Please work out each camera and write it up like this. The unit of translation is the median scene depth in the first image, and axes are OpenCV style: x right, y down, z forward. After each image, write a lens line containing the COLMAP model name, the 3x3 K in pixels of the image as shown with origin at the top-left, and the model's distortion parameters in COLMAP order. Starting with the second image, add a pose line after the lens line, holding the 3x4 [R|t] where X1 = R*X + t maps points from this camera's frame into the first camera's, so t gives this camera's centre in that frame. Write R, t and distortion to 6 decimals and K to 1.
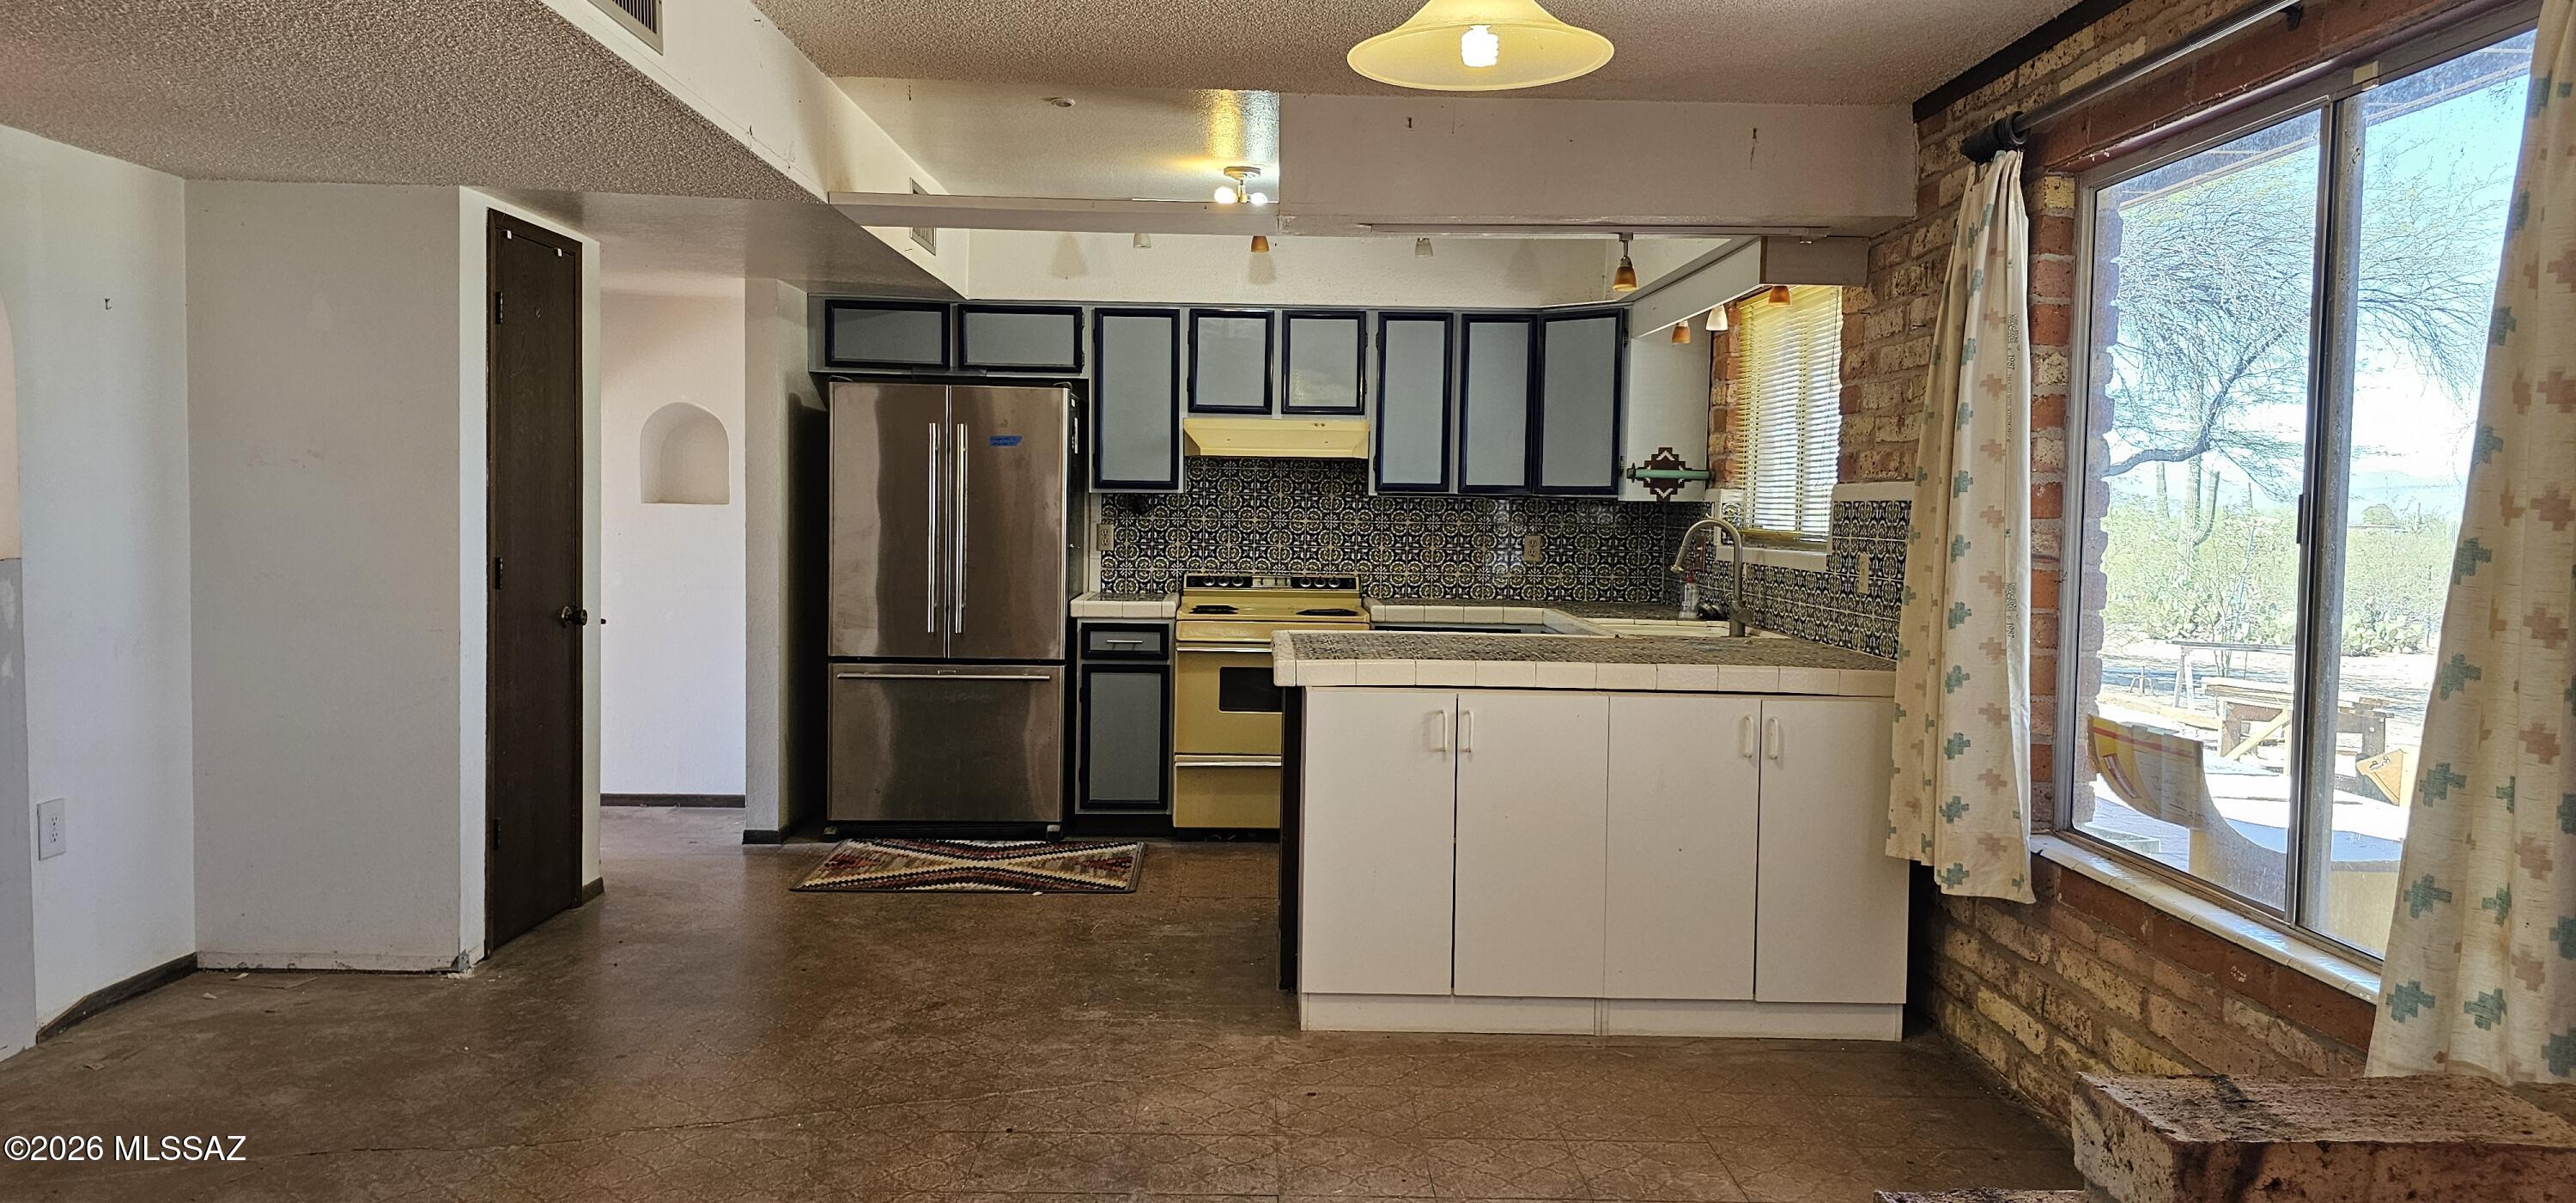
lens RADIAL K [[1714.1, 0, 1282.4], [0, 1714.1, 591.6], [0, 0, 1]] dist [0.046756, -0.006486]
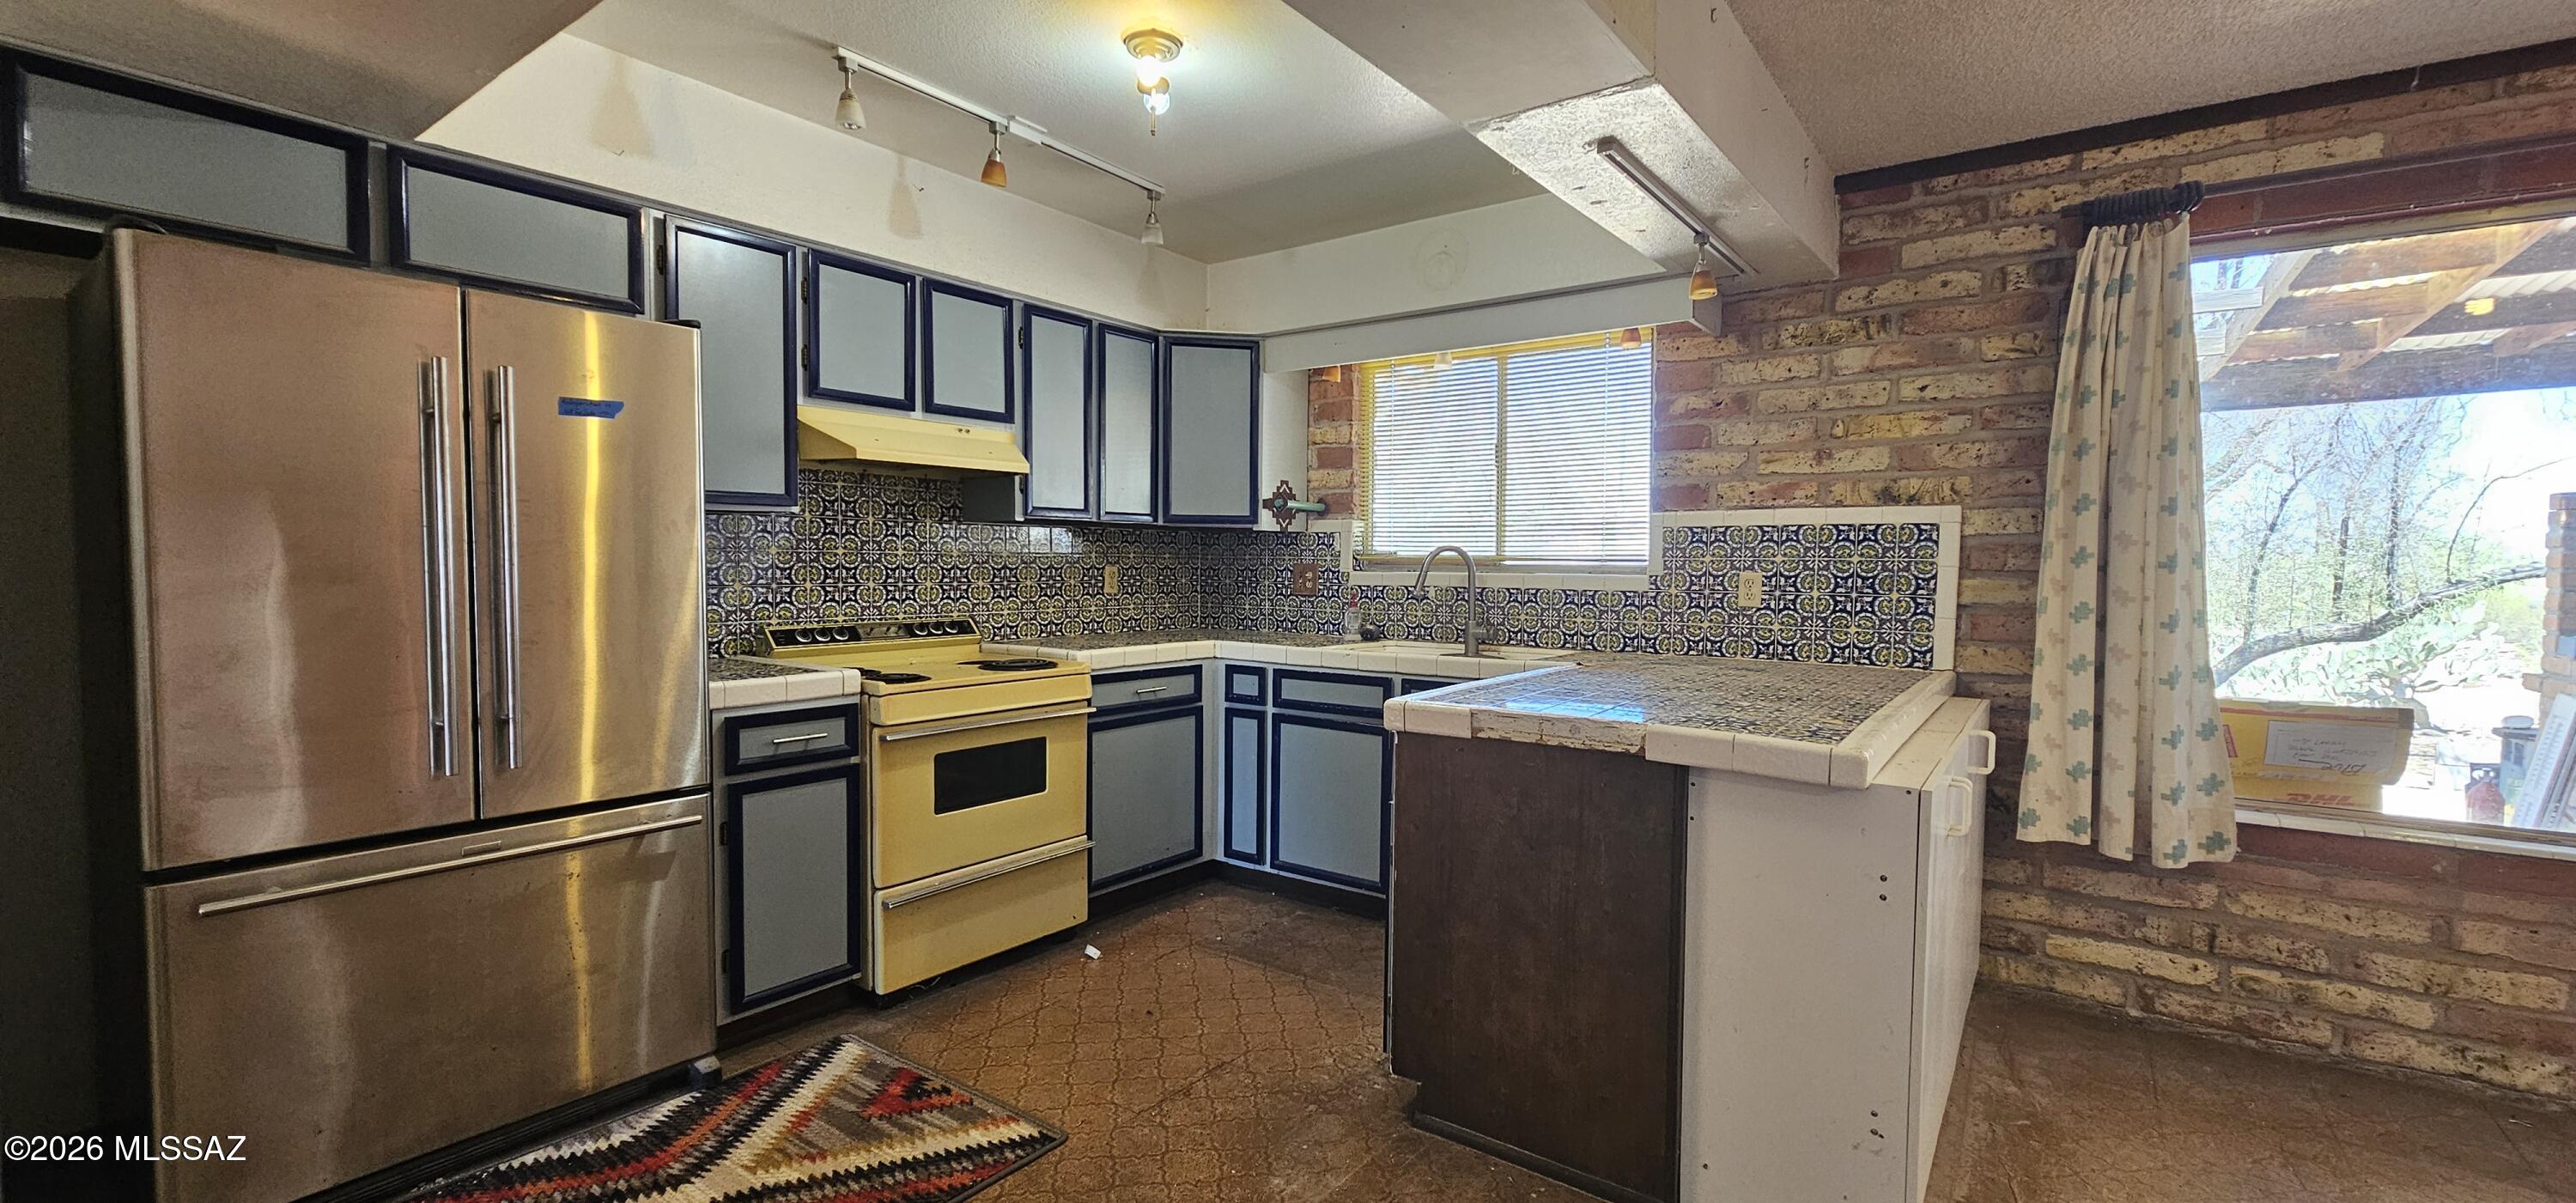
lens RADIAL K [[1048.4, 0, 1296.3], [0, 1048.4, 614.1], [0, 0, 1]] dist [-0.000342, 0.000649]
pose [[0.606087, -0.050459, 0.793796, -0.290033], [0.043618, 0.998593, 0.030173, -0.021223], [-0.794202, 0.016336, 0.607435, 0.608022]]
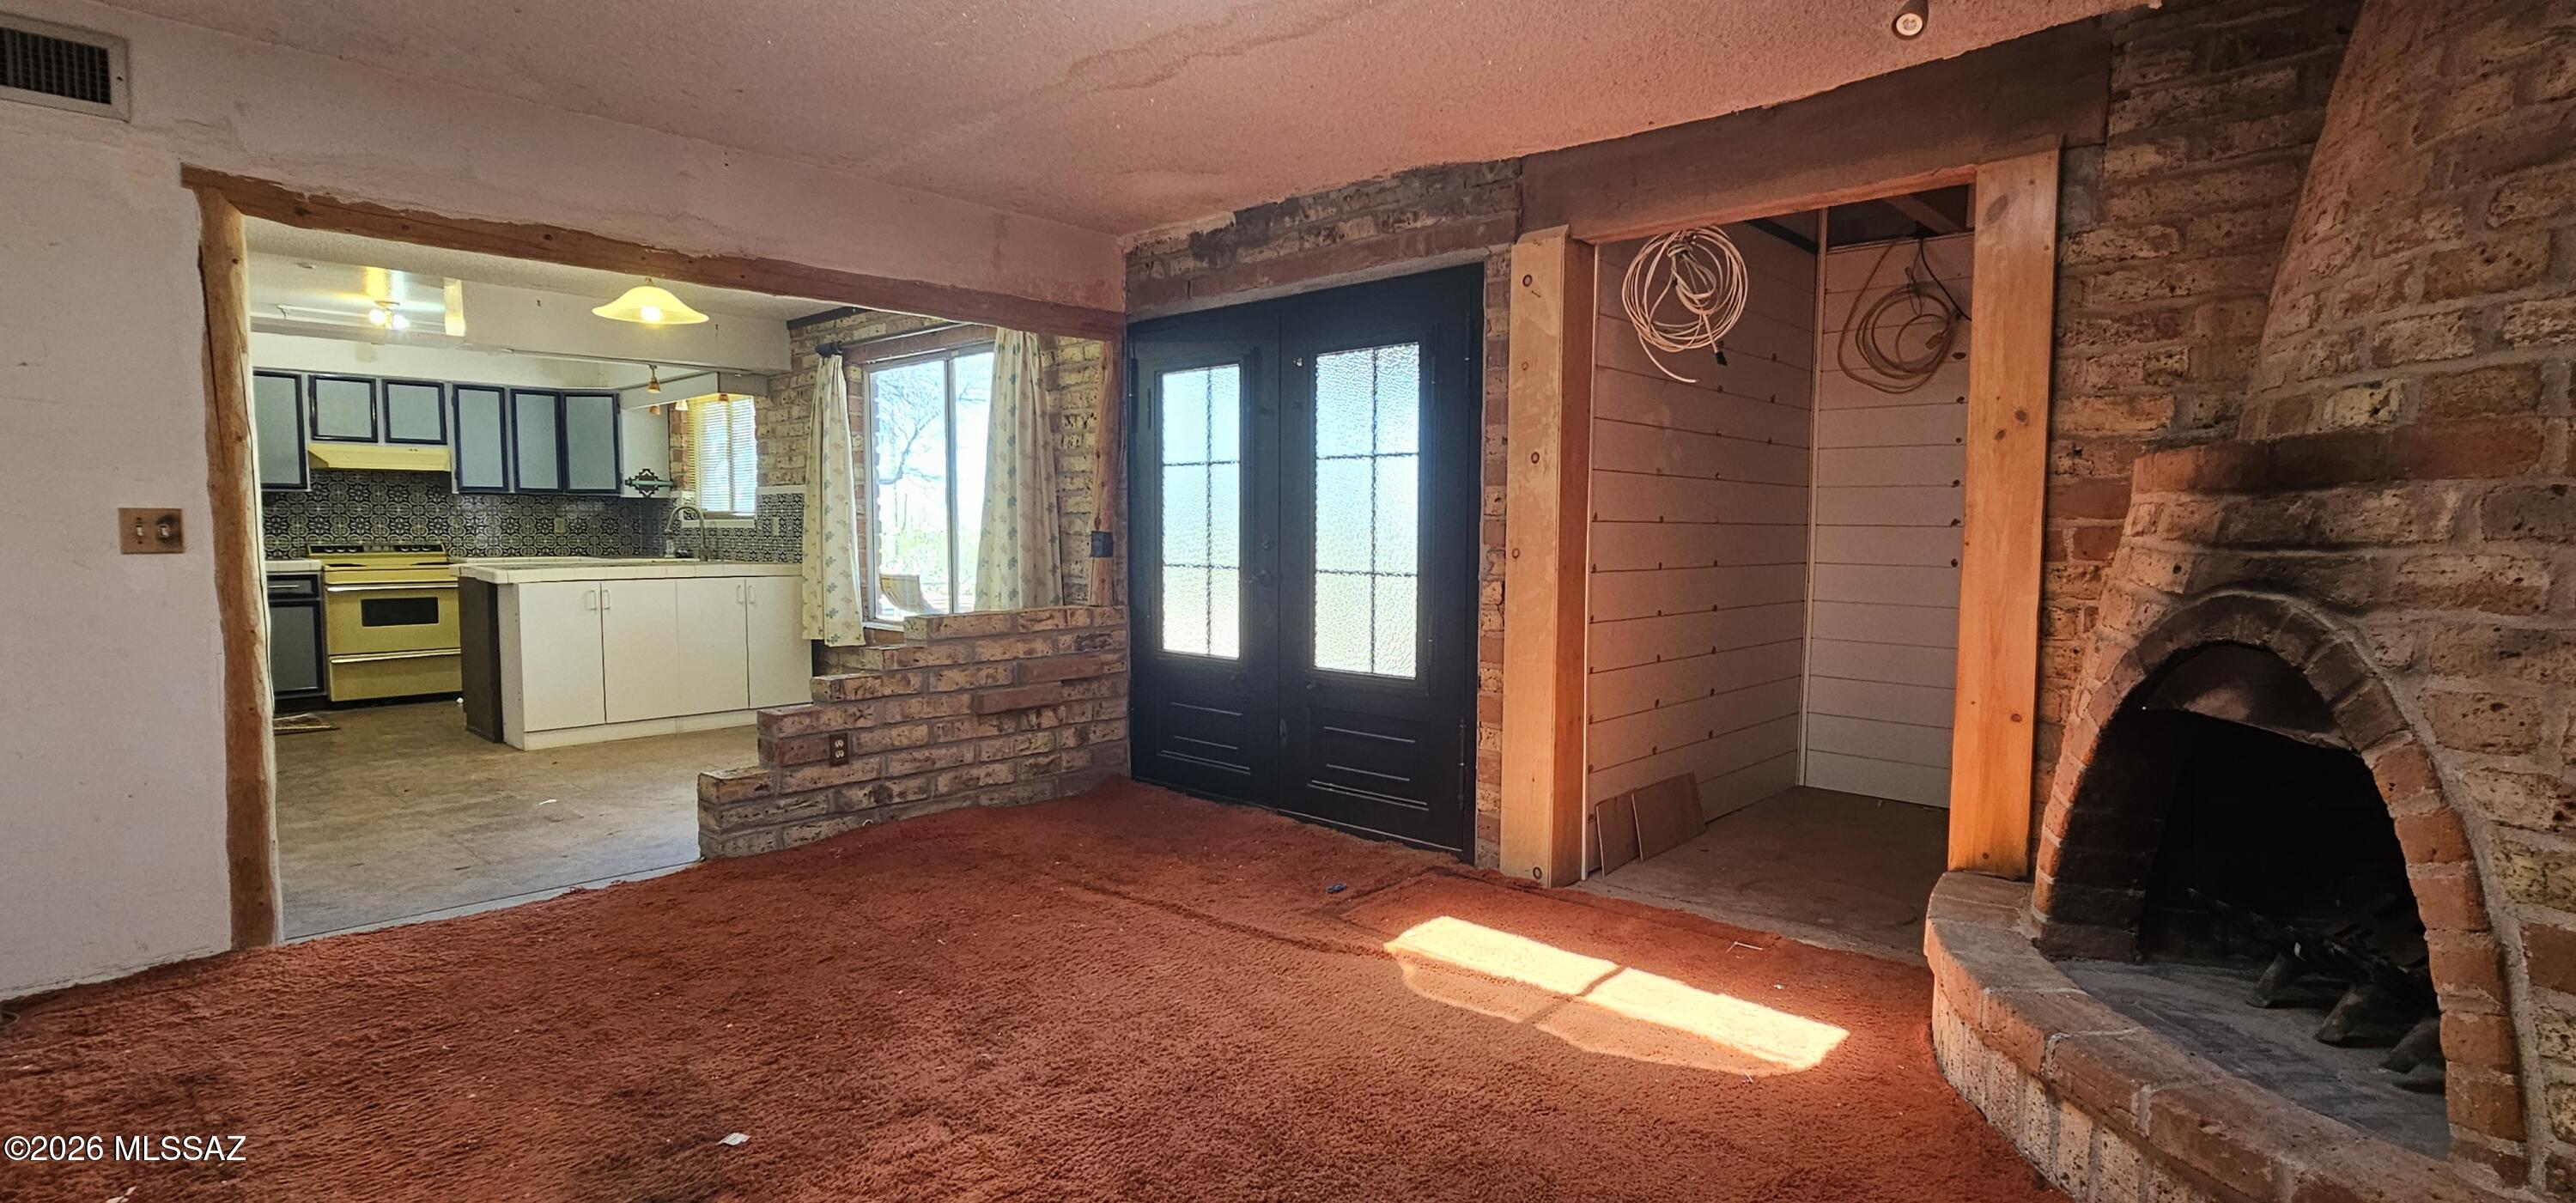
lens RADIAL K [[1214.0, 0, 1287.4], [0, 1214.0, 612.6], [0, 0, 1]] dist [0.002974, 0.000228]
pose [[0.698156, -0.065163, 0.712974, -0.245084], [0.045093, 0.997874, 0.047045, 0.041900], [-0.714524, -0.000695, 0.699611, -0.427851]]
